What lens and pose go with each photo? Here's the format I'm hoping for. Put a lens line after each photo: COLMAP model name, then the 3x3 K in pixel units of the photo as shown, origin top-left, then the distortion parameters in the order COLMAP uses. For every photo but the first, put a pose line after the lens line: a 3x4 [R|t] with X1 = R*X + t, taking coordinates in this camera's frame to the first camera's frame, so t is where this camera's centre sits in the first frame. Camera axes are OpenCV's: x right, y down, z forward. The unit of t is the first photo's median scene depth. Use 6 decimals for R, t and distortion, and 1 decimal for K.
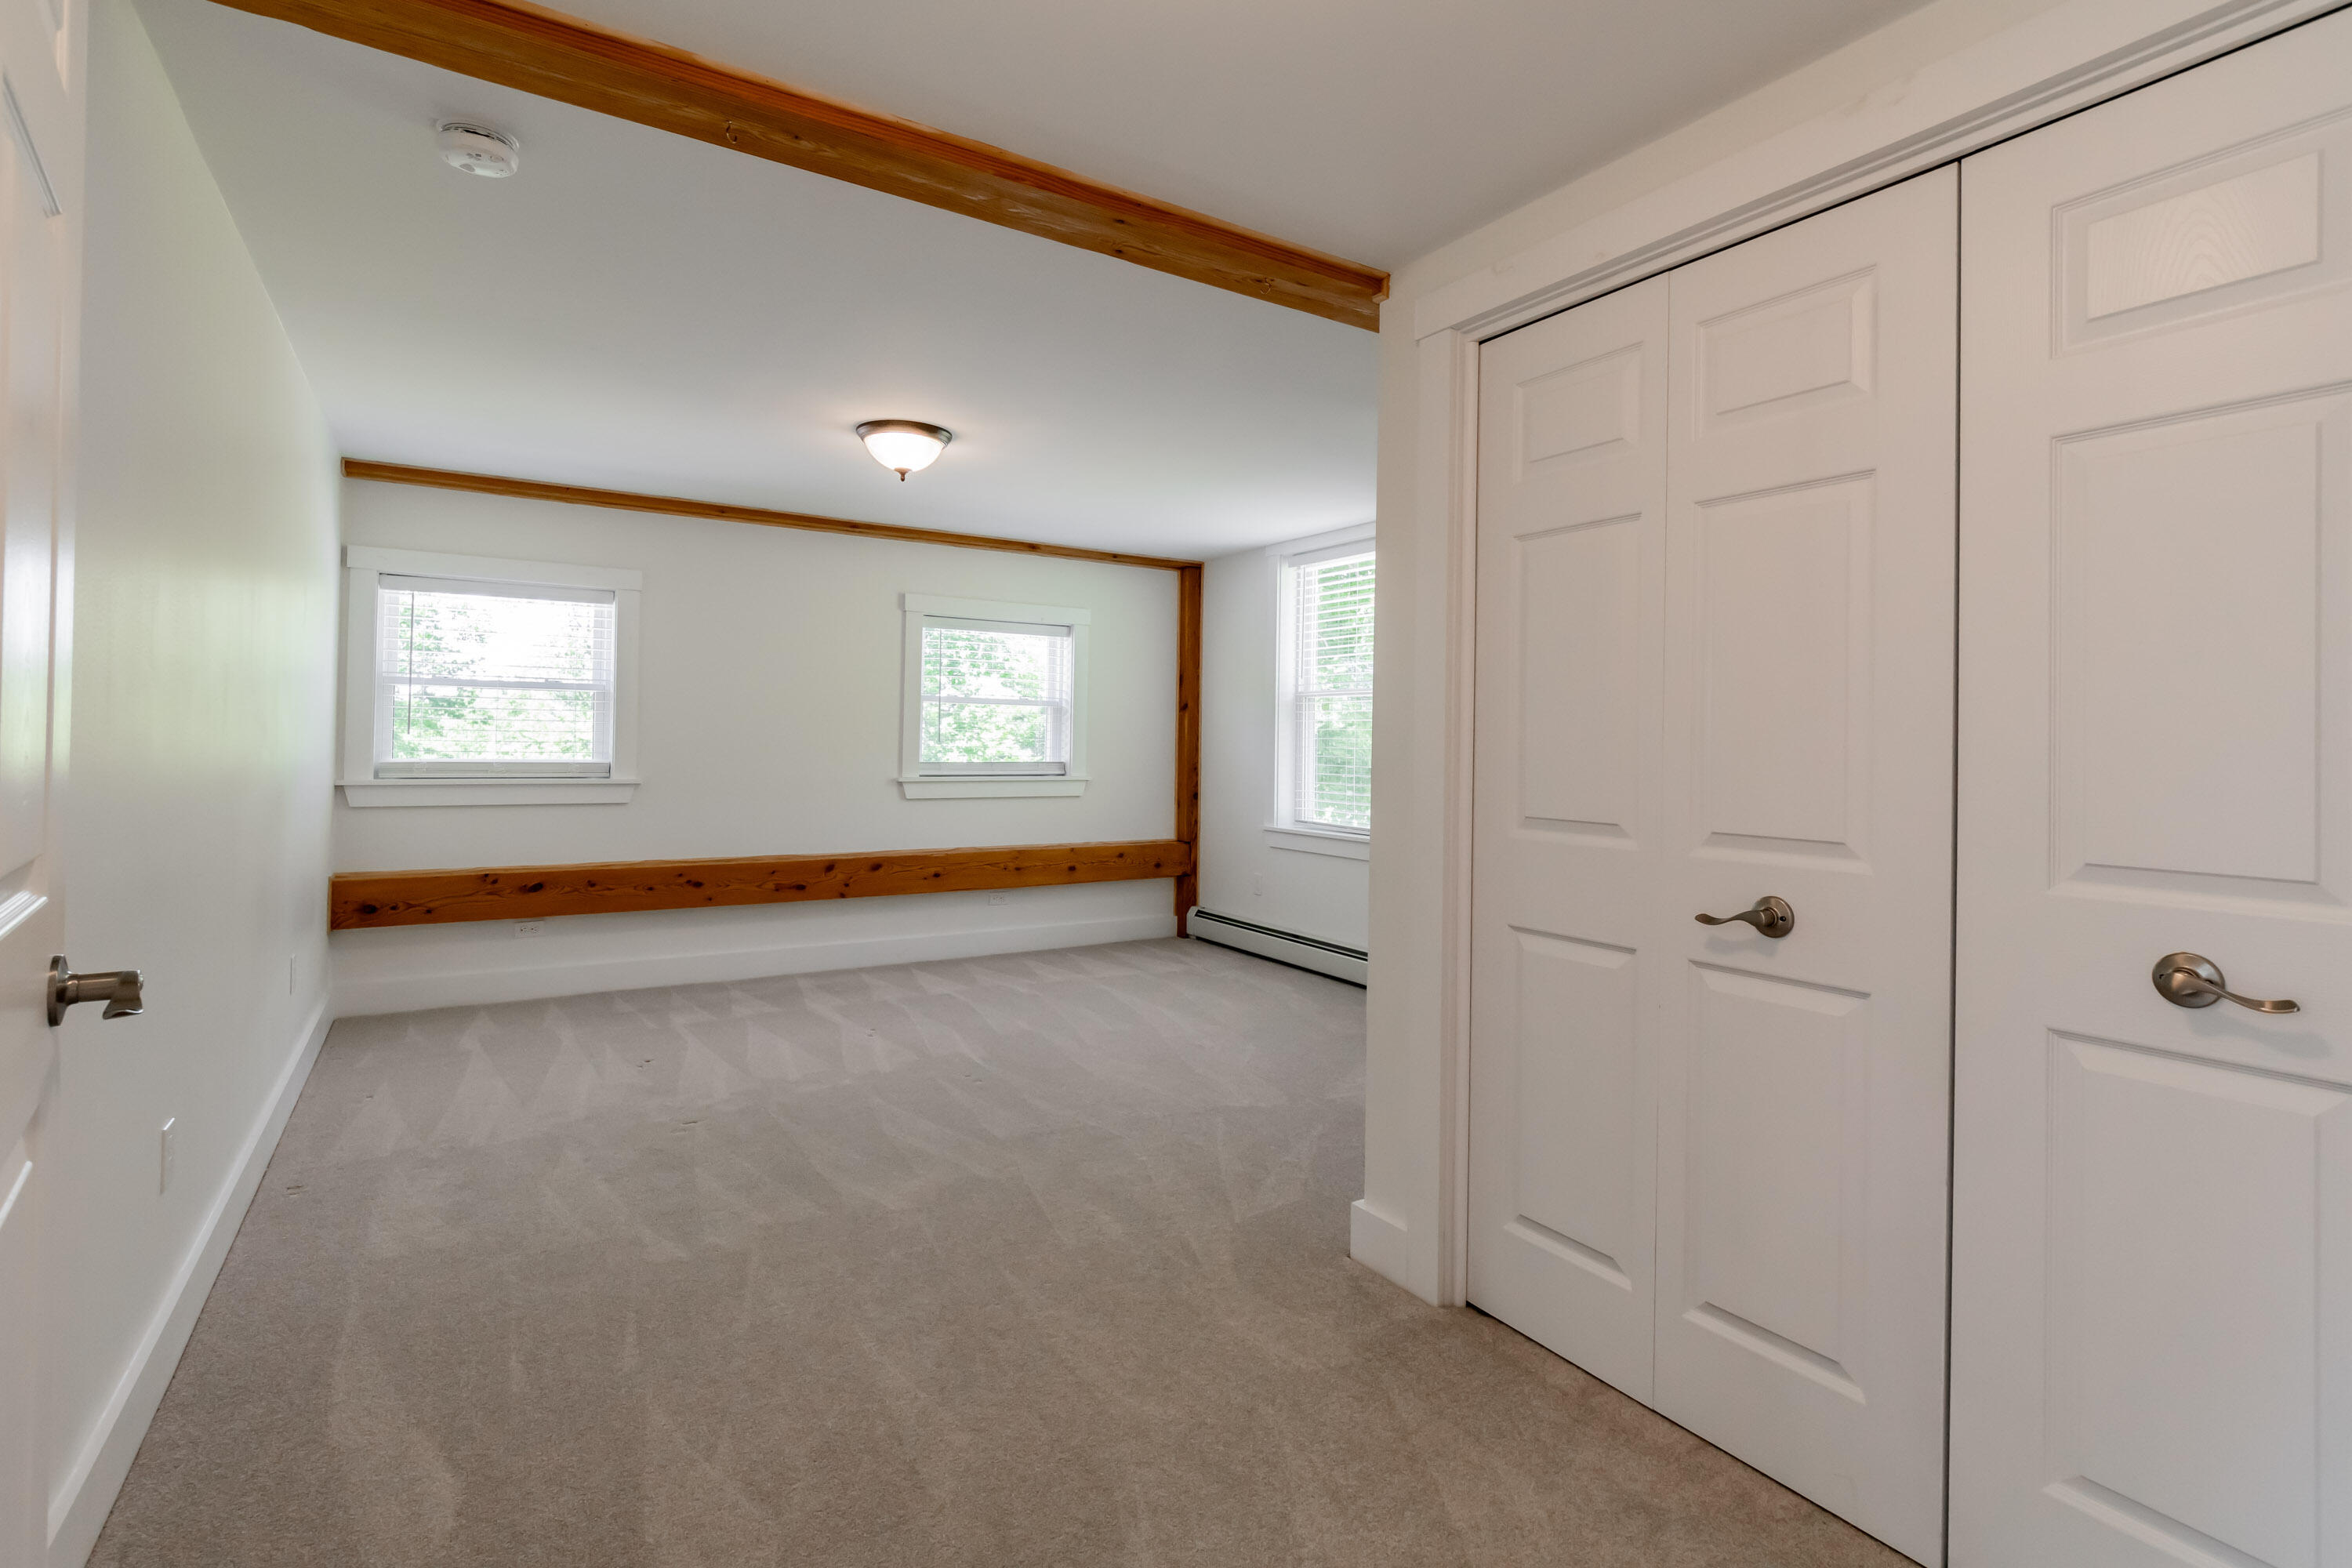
lens RADIAL K [[1091.7, 0, 1175.1], [0, 1091.7, 768.3], [0, 0, 1]] dist [-0.004905, -0.000457]
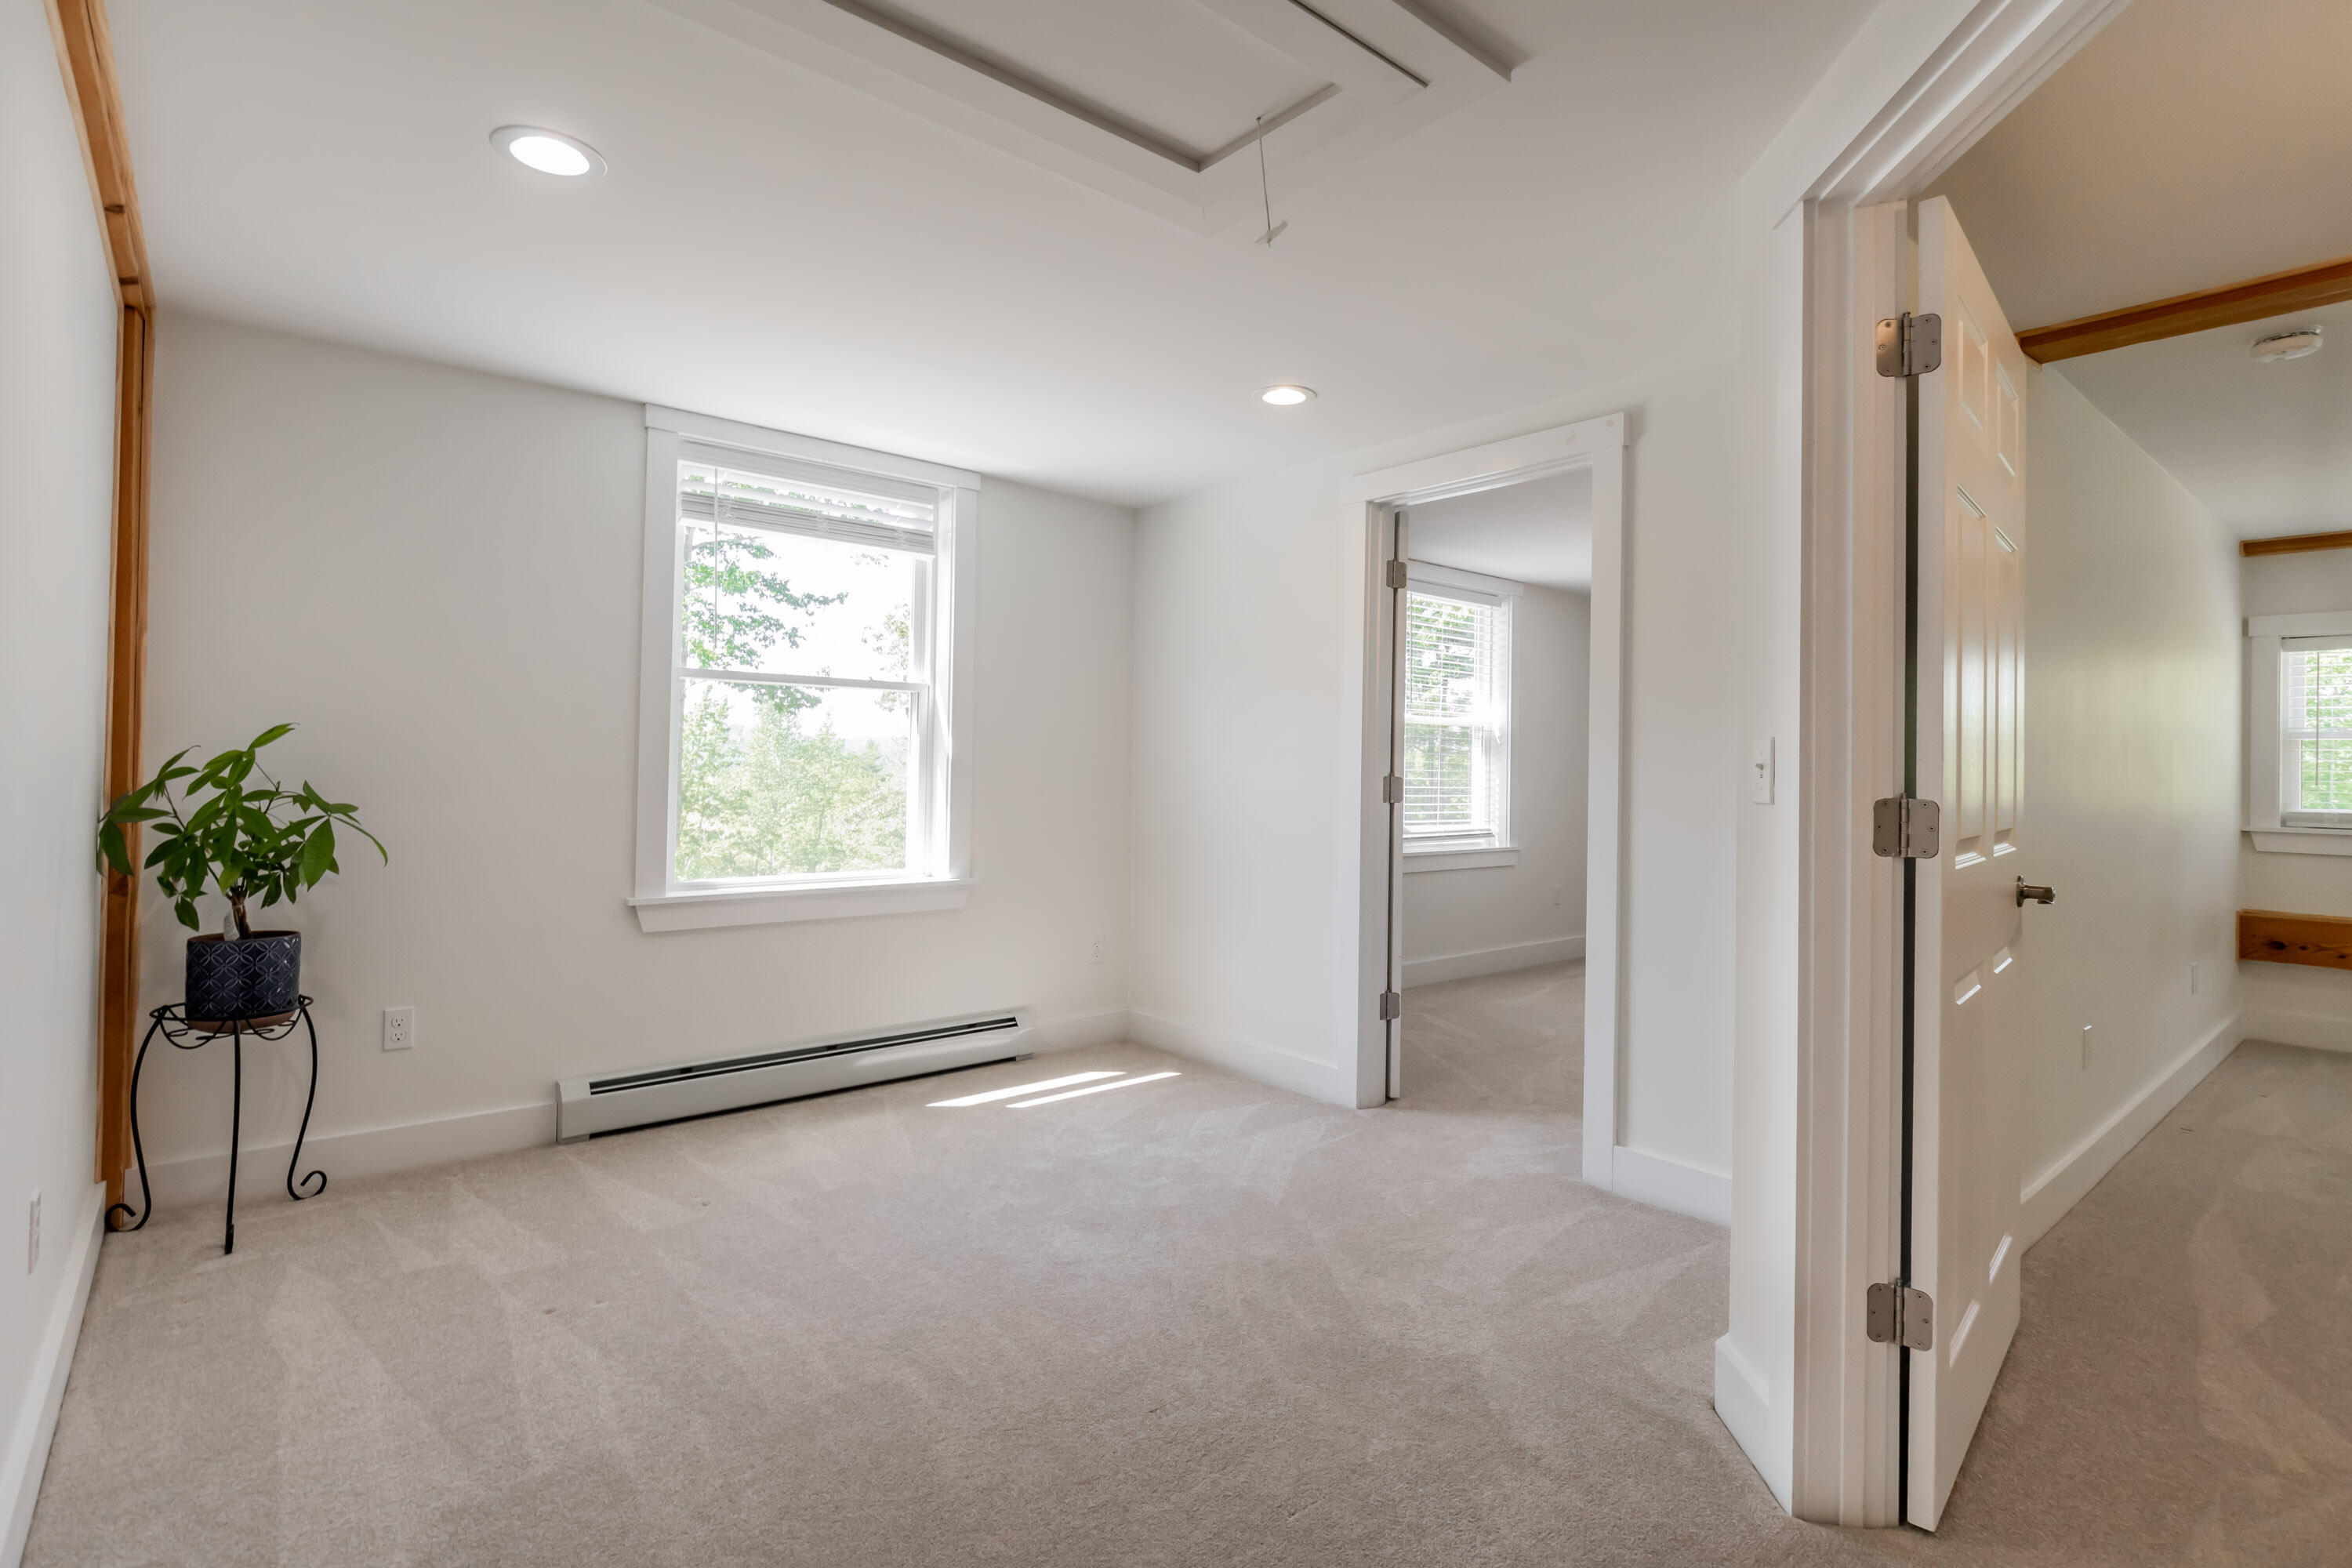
lens RADIAL K [[1132.1, 0, 1238.6], [0, 1132.1, 740.3], [0, 0, 1]] dist [0.002563, 0.001400]
pose [[0.158201, -0.052581, -0.986006, 0.238642], [-0.022451, 0.998131, -0.056830, 0.012435], [0.987152, 0.031128, 0.156725, -0.223104]]
